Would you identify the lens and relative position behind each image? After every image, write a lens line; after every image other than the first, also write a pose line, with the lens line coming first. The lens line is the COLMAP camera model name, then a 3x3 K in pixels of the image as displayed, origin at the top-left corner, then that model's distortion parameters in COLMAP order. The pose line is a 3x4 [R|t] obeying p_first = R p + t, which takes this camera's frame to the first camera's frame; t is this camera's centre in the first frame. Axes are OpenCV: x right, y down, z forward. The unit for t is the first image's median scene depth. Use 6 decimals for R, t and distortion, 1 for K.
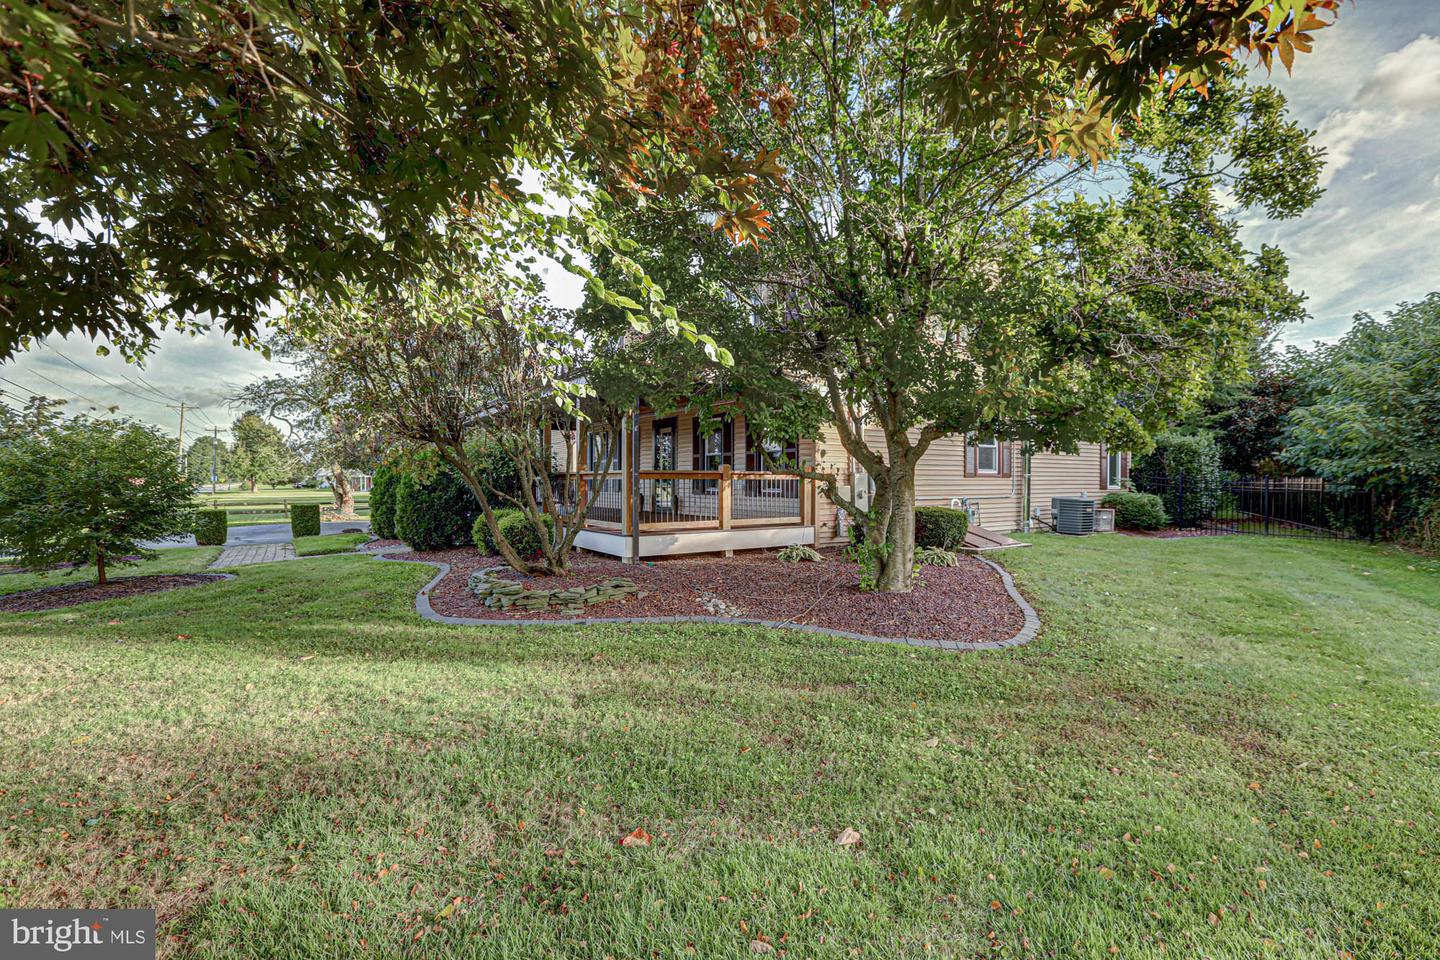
lens RADIAL K [[676.5, 0, 719.9], [0, 676.5, 477.7], [0, 0, 1]] dist [-0.022887, 0.001899]
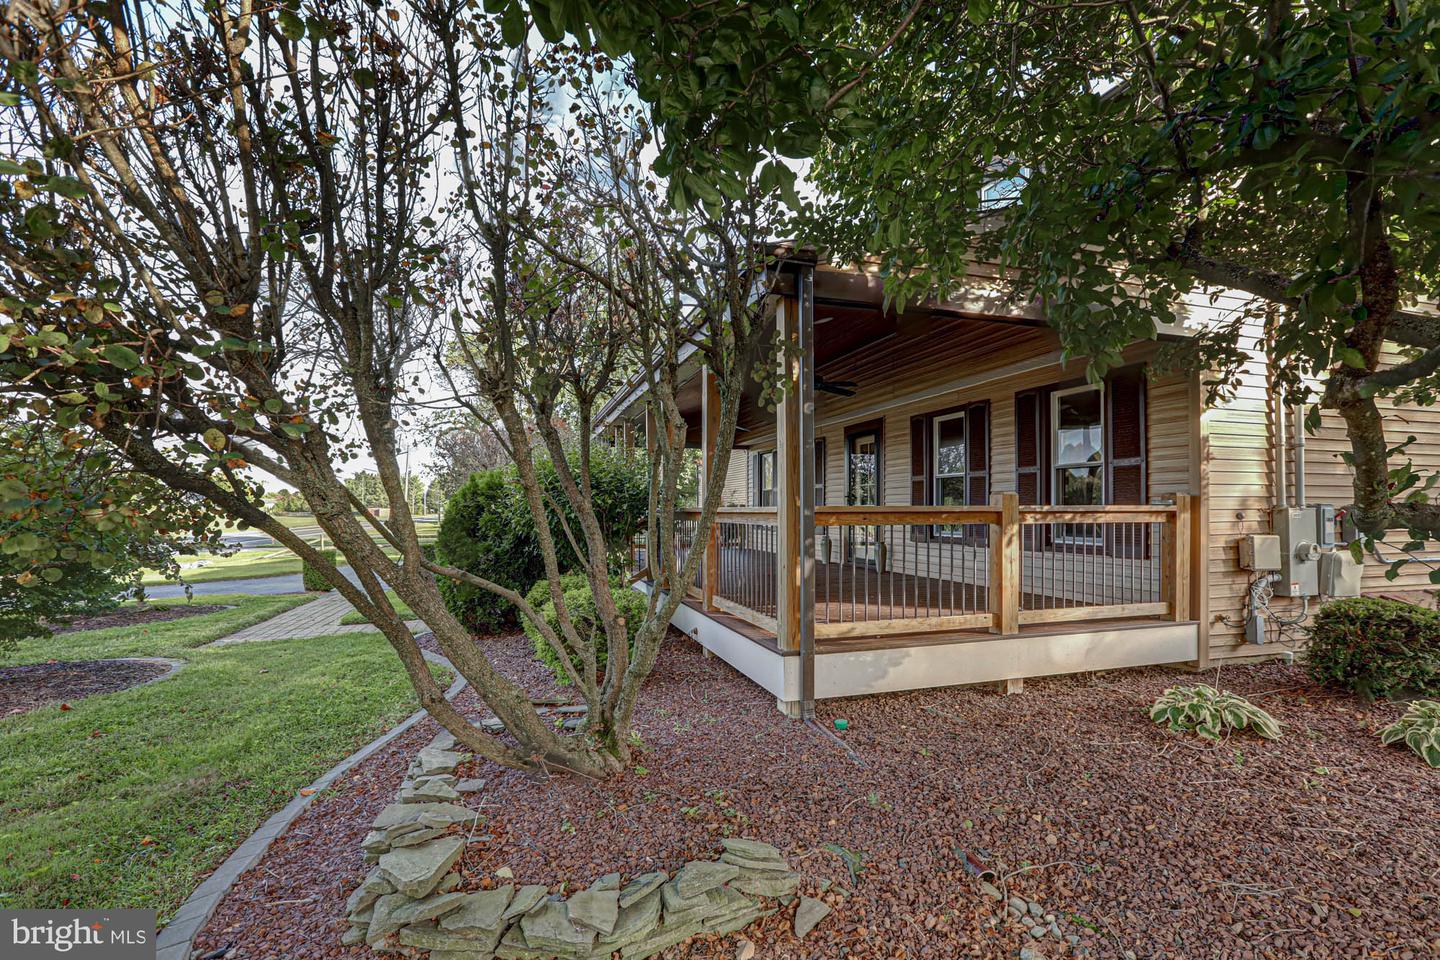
lens RADIAL K [[676.5, 0, 721.9], [0, 676.5, 486.1], [0, 0, 1]] dist [-0.022887, 0.001899]
pose [[0.960804, -0.012436, -0.276950, -0.041365], [0.002177, 0.999301, -0.037321, -0.004832], [0.277221, 0.035255, 0.960159, 0.423811]]
